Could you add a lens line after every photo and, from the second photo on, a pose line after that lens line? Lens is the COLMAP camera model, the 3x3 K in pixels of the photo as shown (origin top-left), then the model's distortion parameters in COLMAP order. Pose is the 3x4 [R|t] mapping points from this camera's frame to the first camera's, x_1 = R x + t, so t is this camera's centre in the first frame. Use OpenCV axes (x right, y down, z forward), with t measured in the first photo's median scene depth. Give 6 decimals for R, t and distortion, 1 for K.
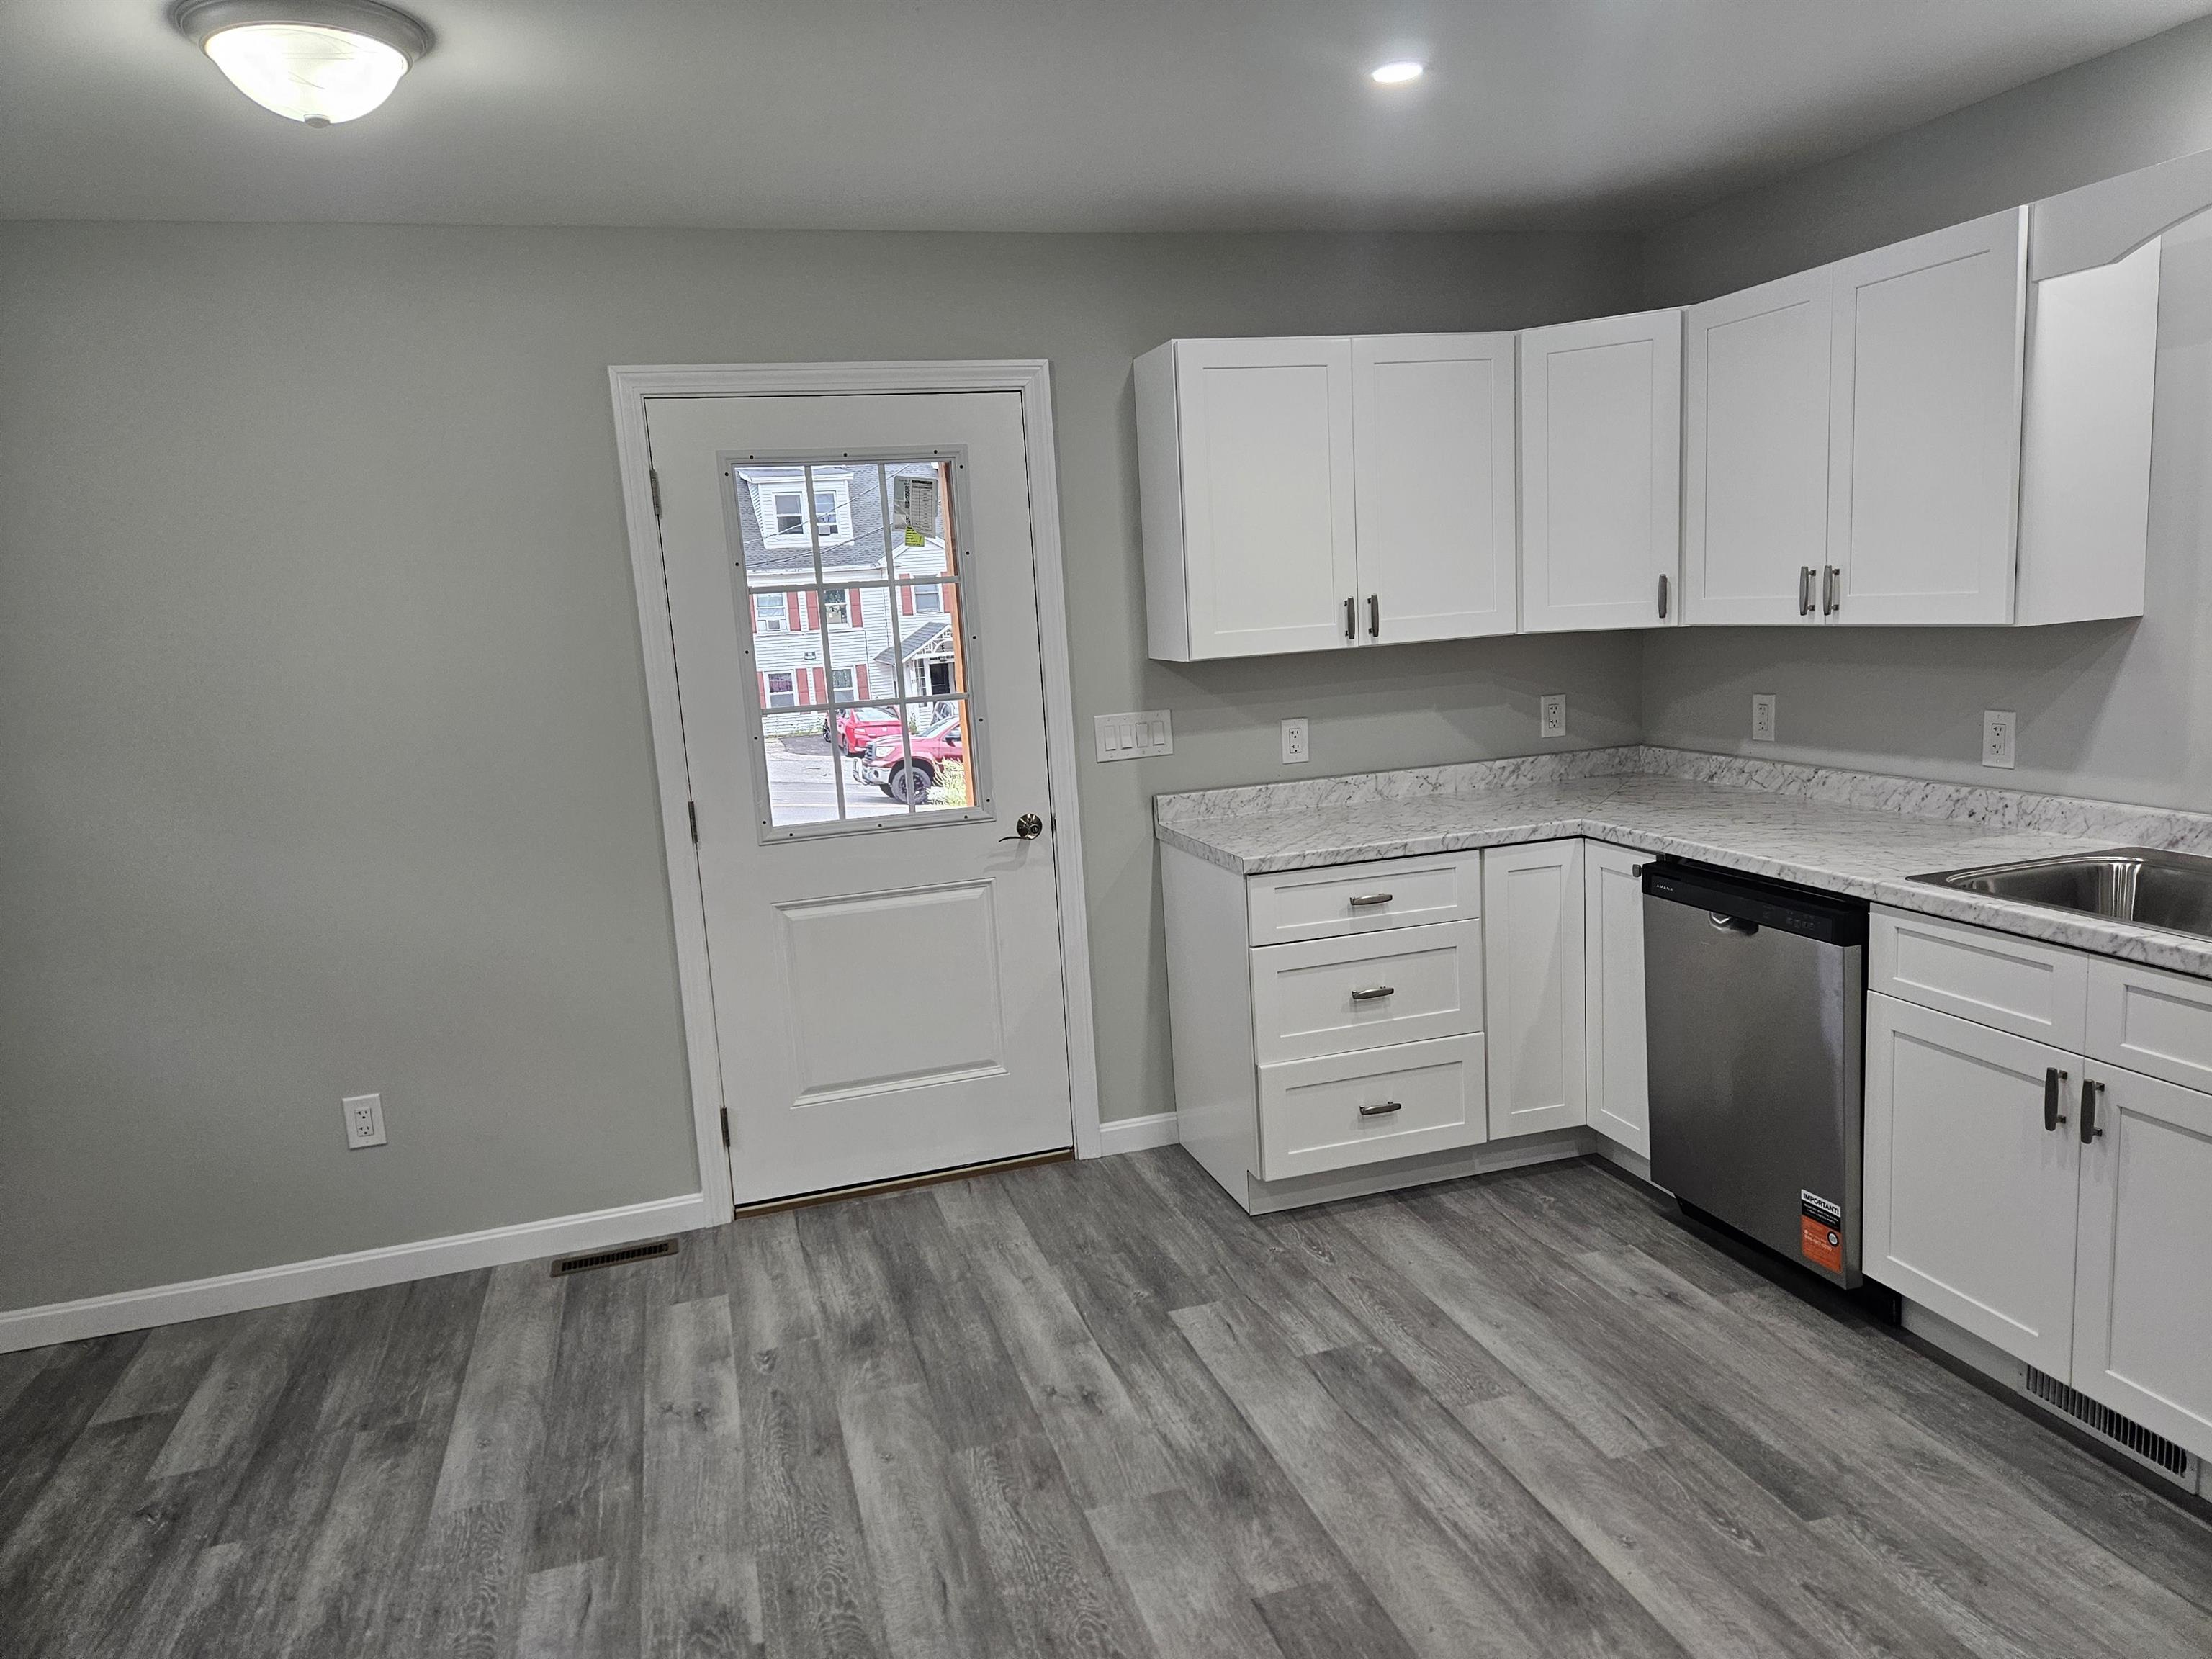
lens RADIAL K [[1471.9, 0, 1101.4], [0, 1471.9, 824.0], [0, 0, 1]] dist [0.050147, -0.017035]
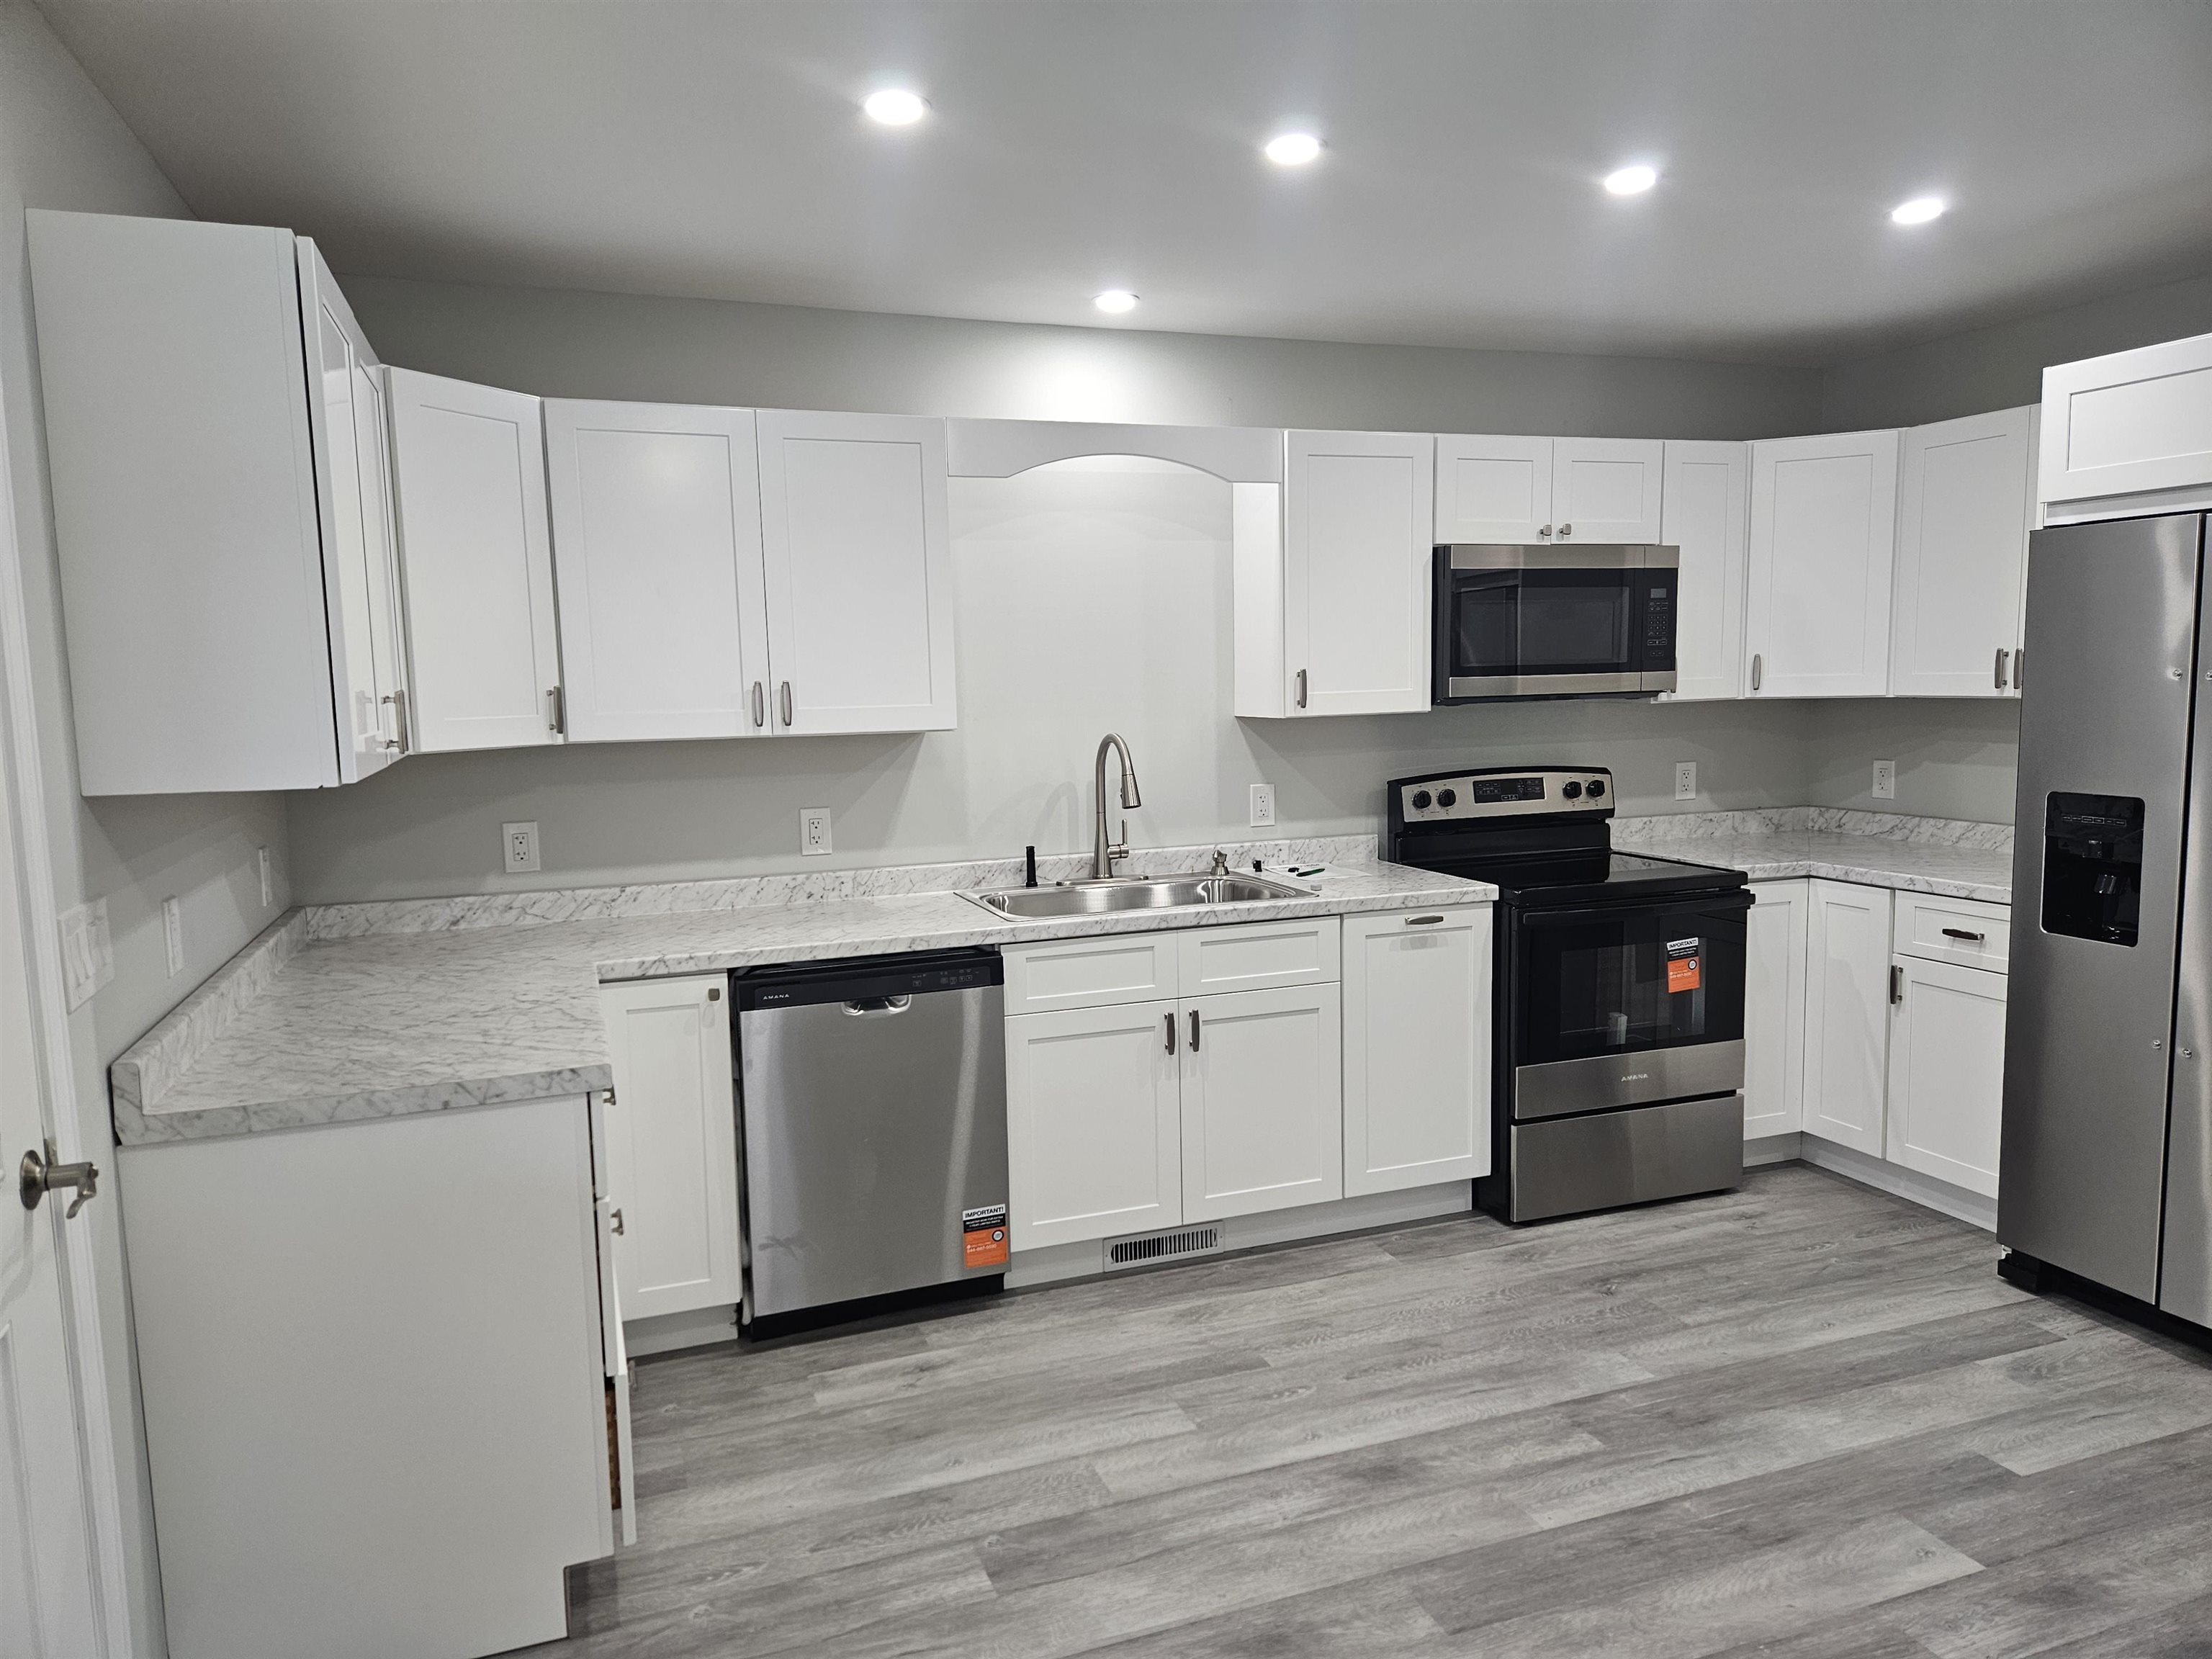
lens RADIAL K [[1471.9, 0, 1102.6], [0, 1471.9, 837.5], [0, 0, 1]] dist [0.050147, -0.017035]
pose [[-0.065666, -0.044089, 0.996867, -0.643626], [0.181283, 0.981871, 0.055367, -0.080065], [-0.981236, 0.184350, -0.056483, 0.883127]]
